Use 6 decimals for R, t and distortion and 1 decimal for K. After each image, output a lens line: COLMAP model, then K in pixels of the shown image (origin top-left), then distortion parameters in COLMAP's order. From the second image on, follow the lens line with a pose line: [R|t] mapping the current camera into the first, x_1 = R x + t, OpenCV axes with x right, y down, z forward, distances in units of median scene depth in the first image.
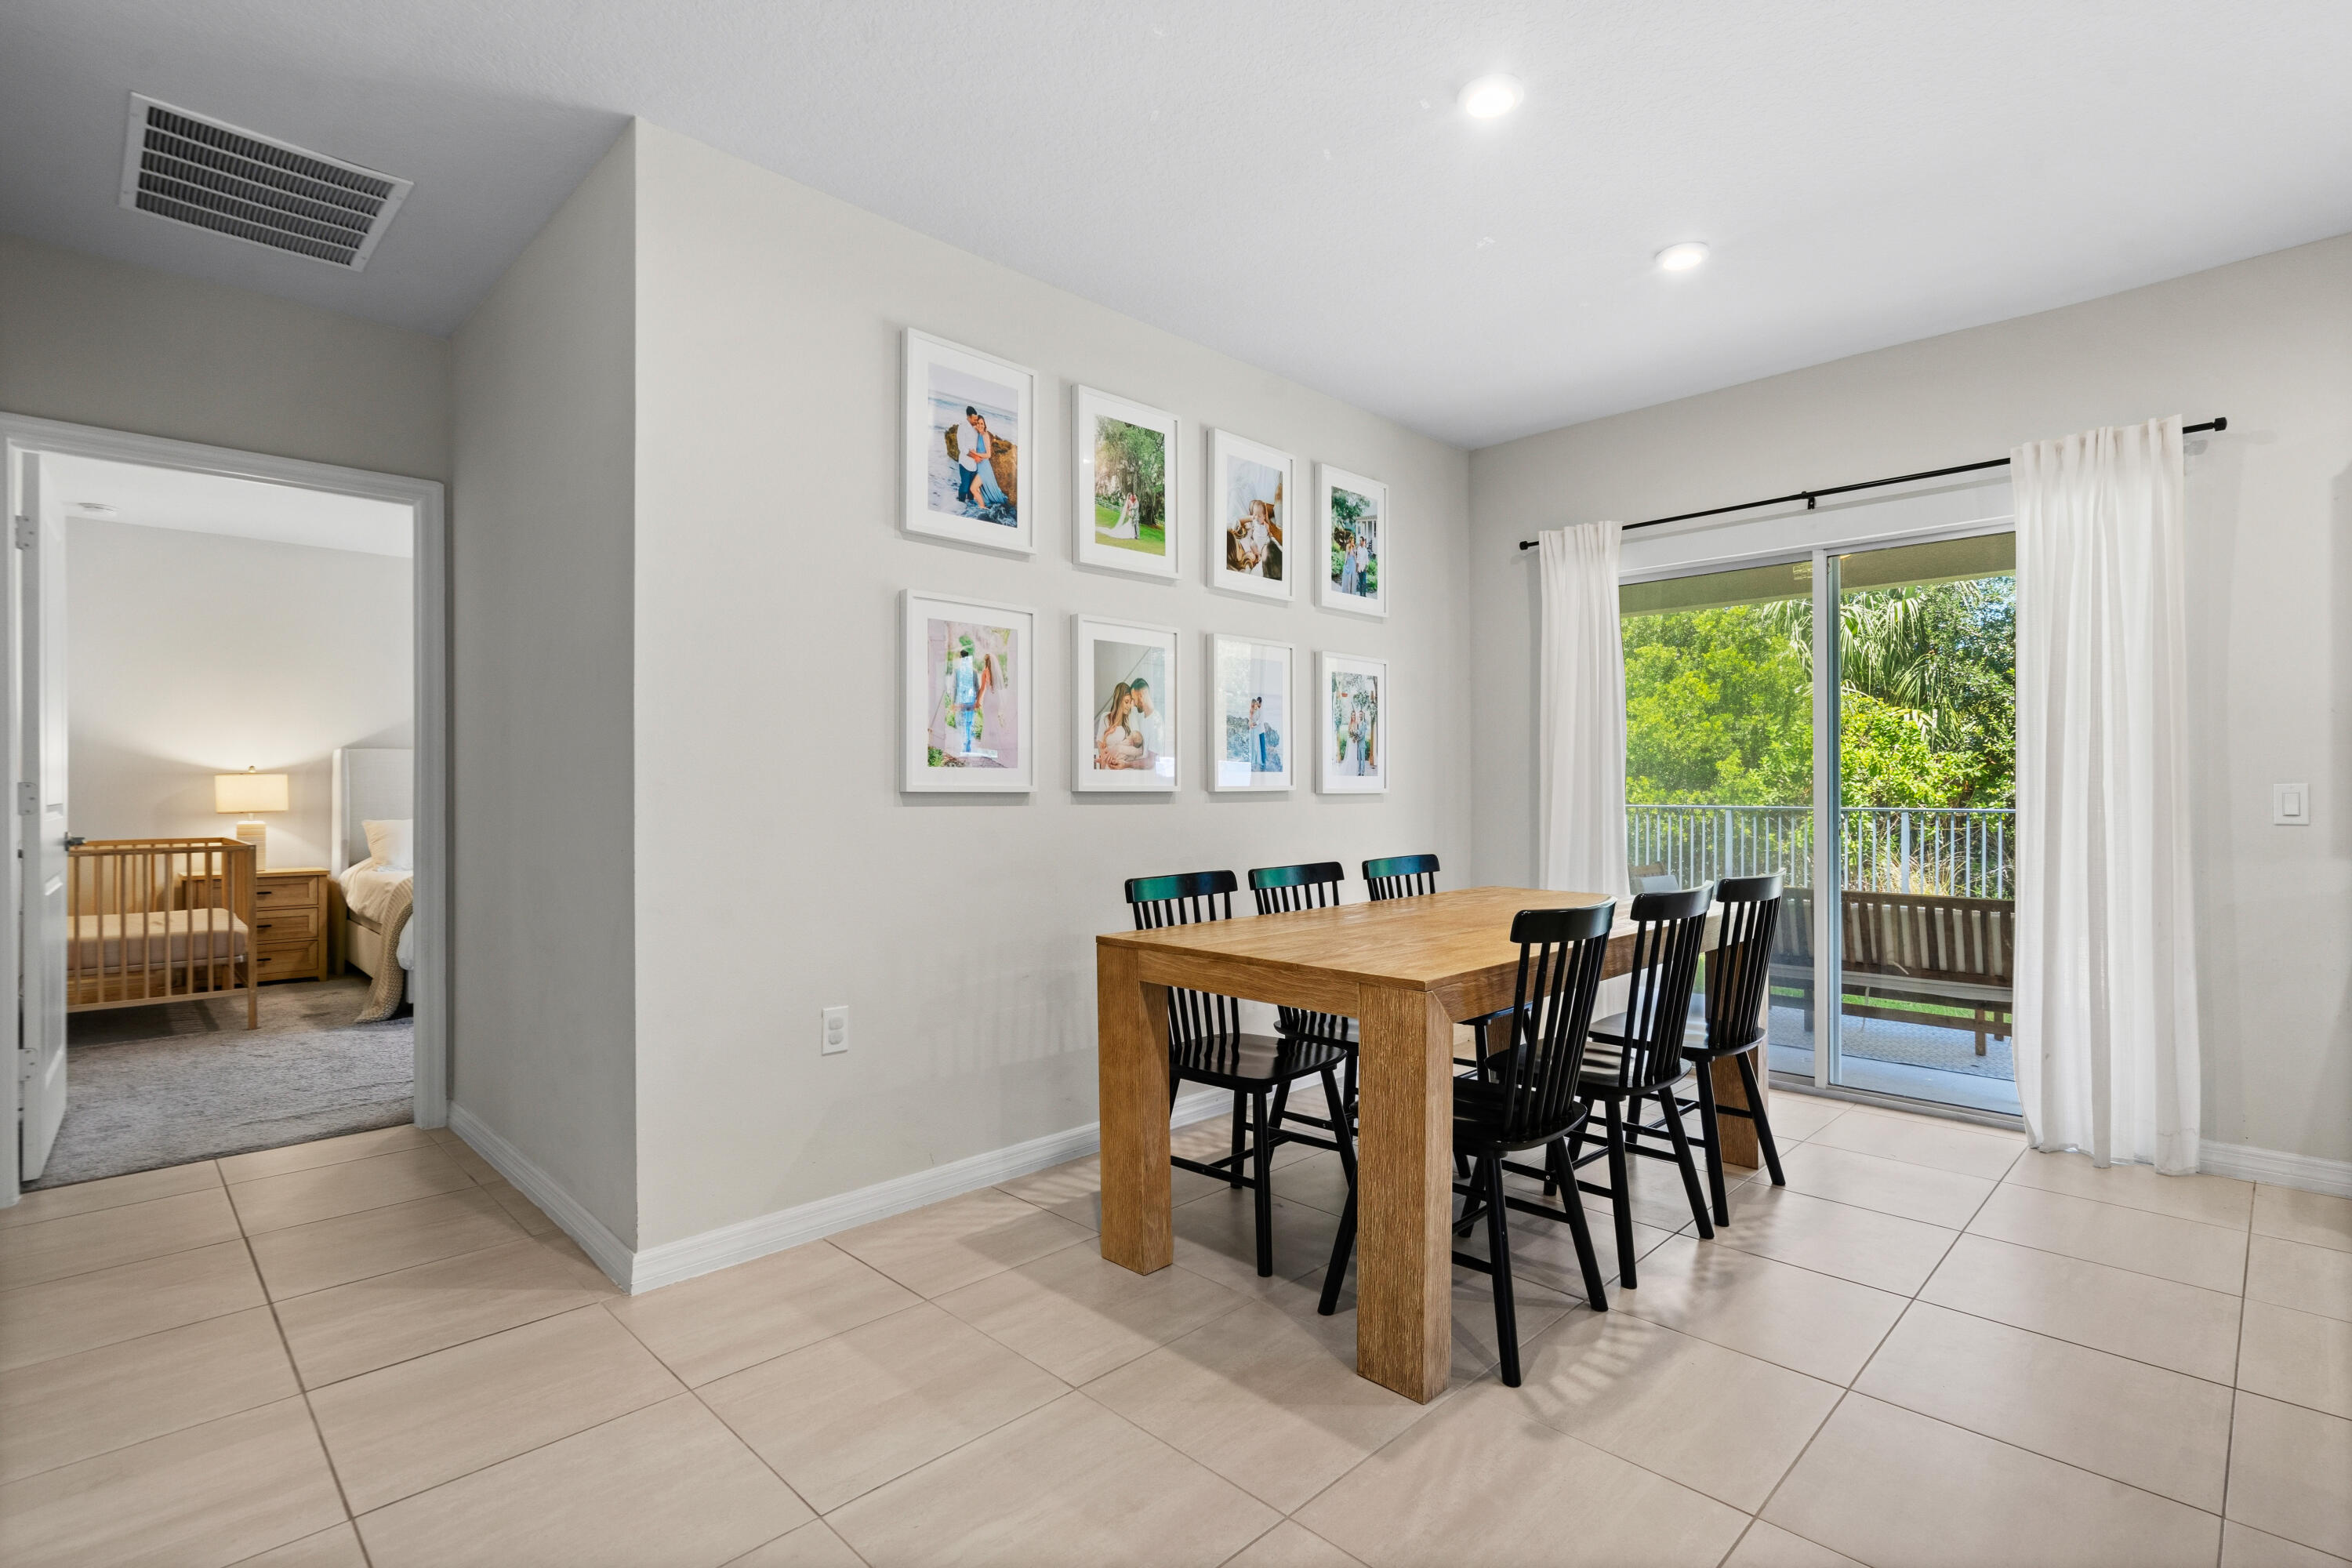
lens RADIAL K [[1109.9, 0, 1178.8], [0, 1109.9, 789.4], [0, 0, 1]] dist [-0.003161, 0.000633]
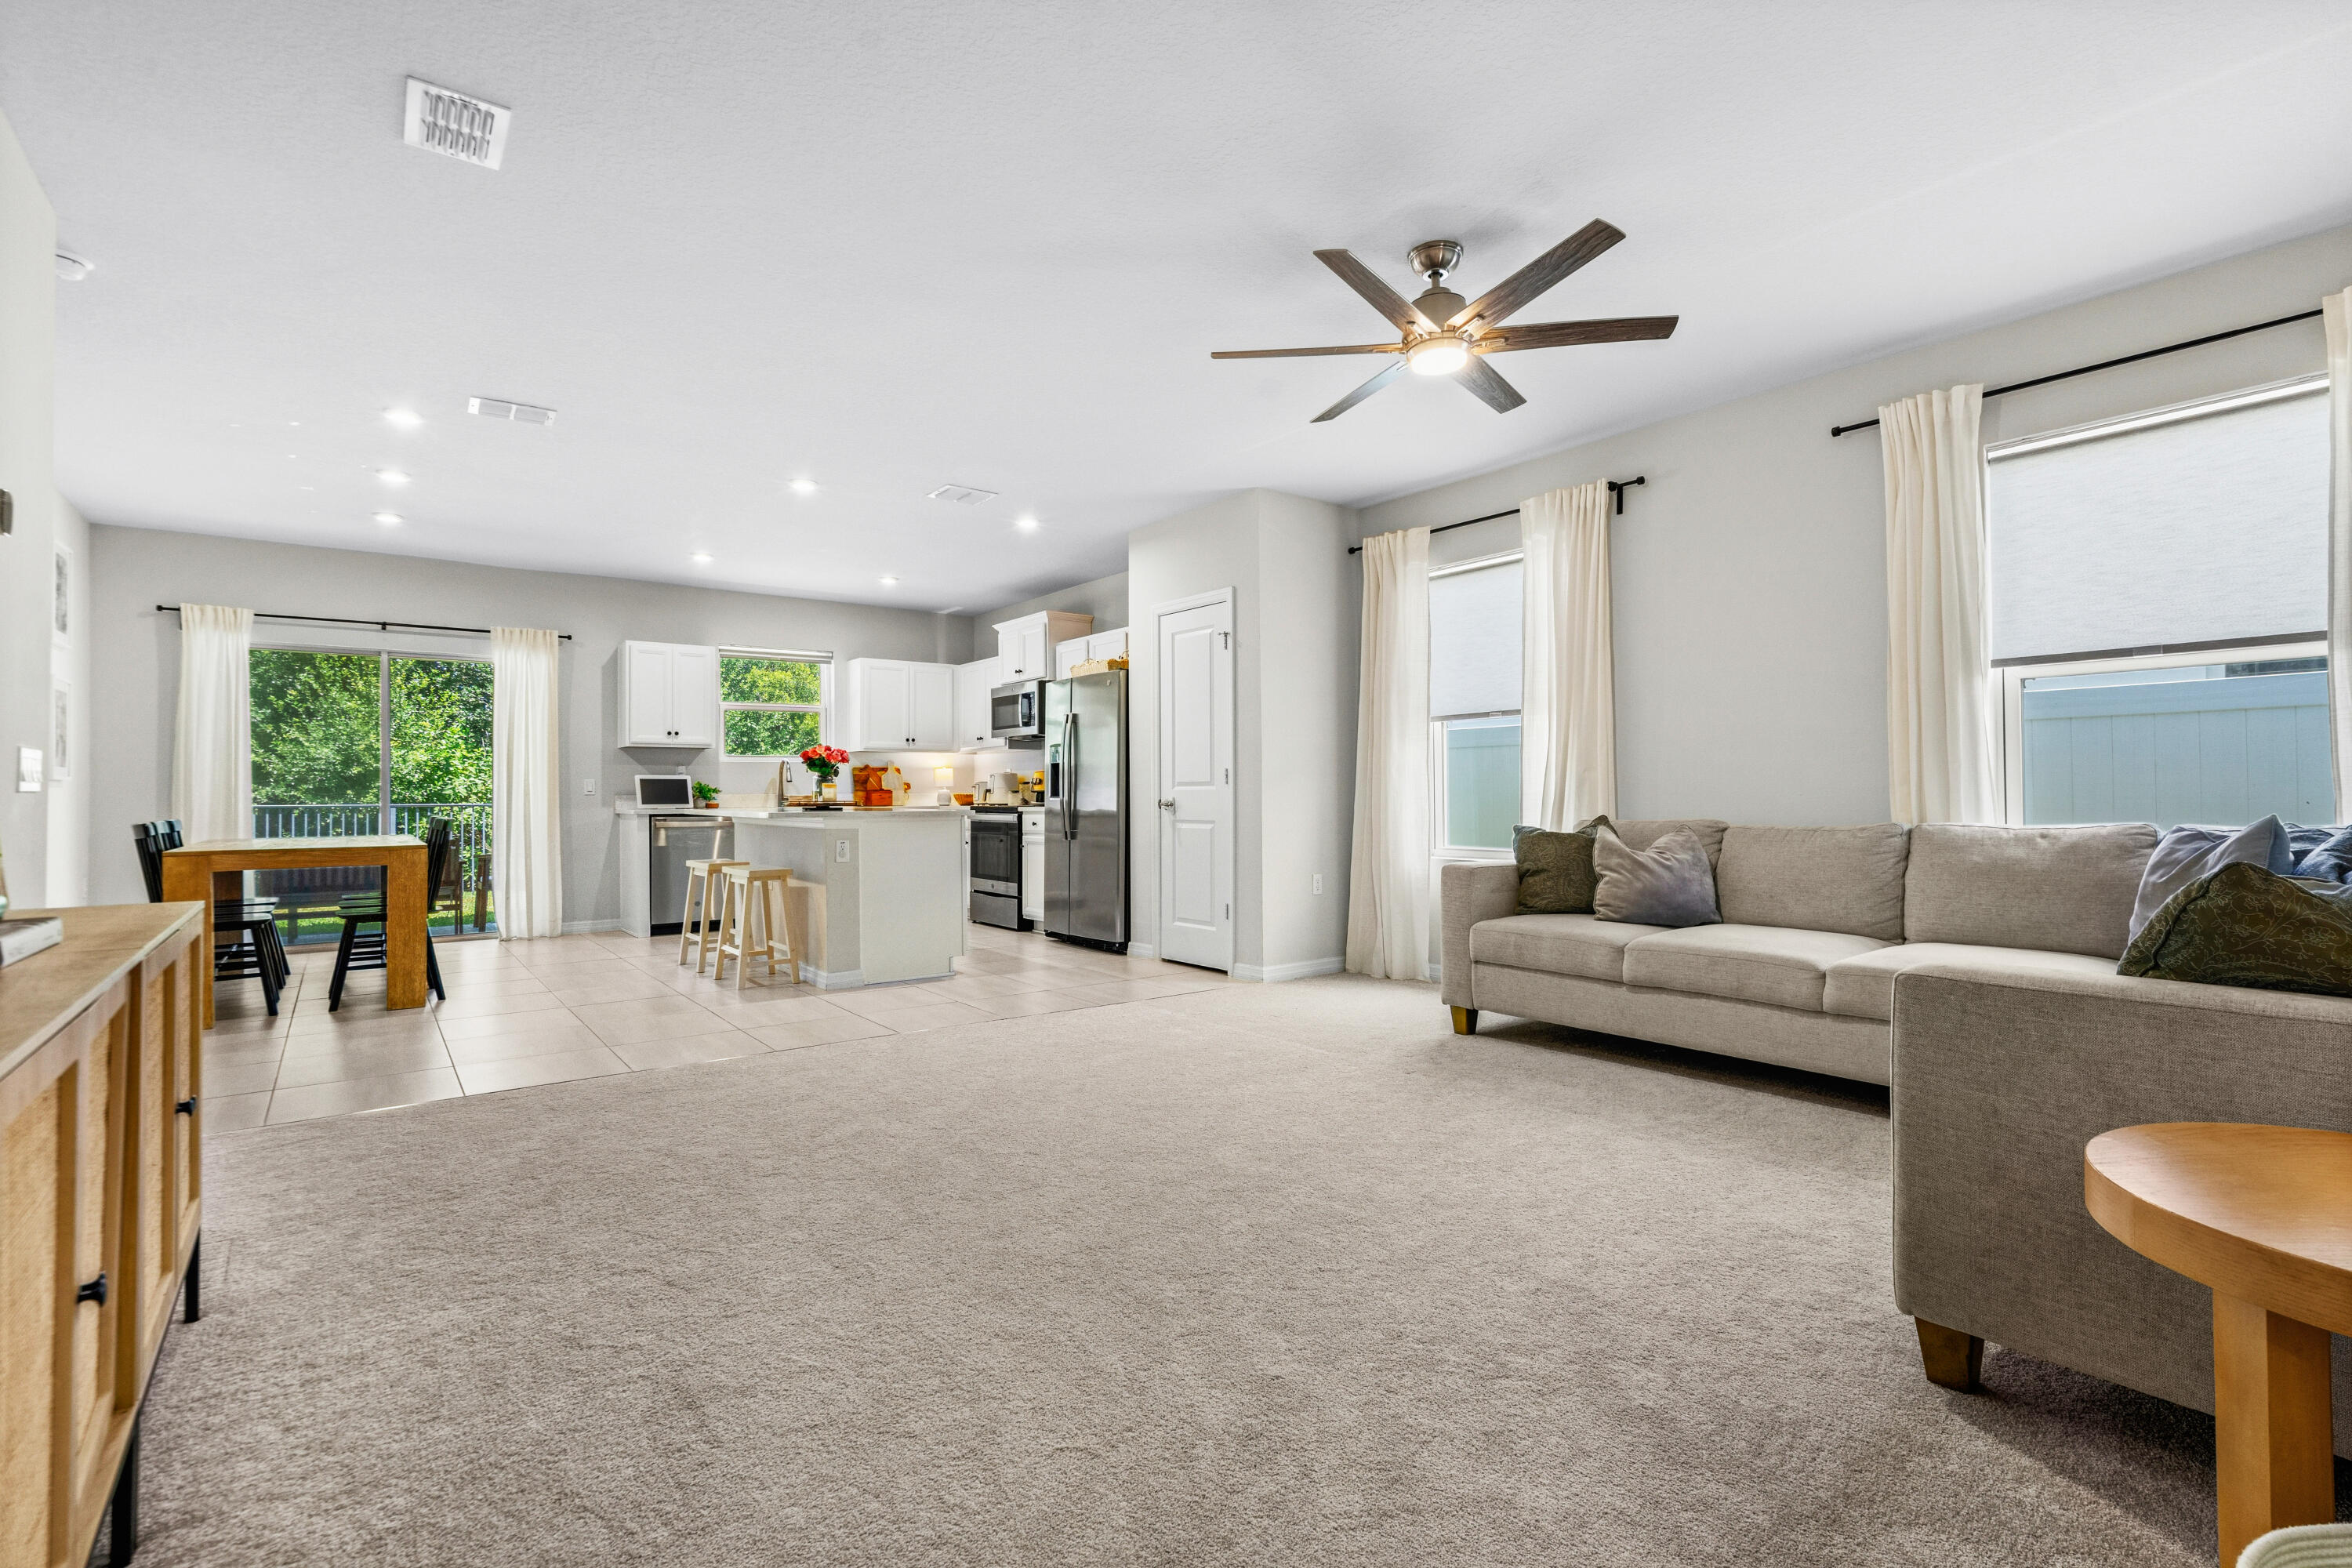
lens RADIAL K [[1092.2, 0, 1190.9], [0, 1092.2, 784.4], [0, 0, 1]] dist [0.000302, 0.000927]
pose [[0.122289, 0.011521, 0.992428, -1.218020], [0.006015, 0.999906, -0.012349, 0.041495], [-0.992476, 0.007480, 0.122208, -0.639631]]
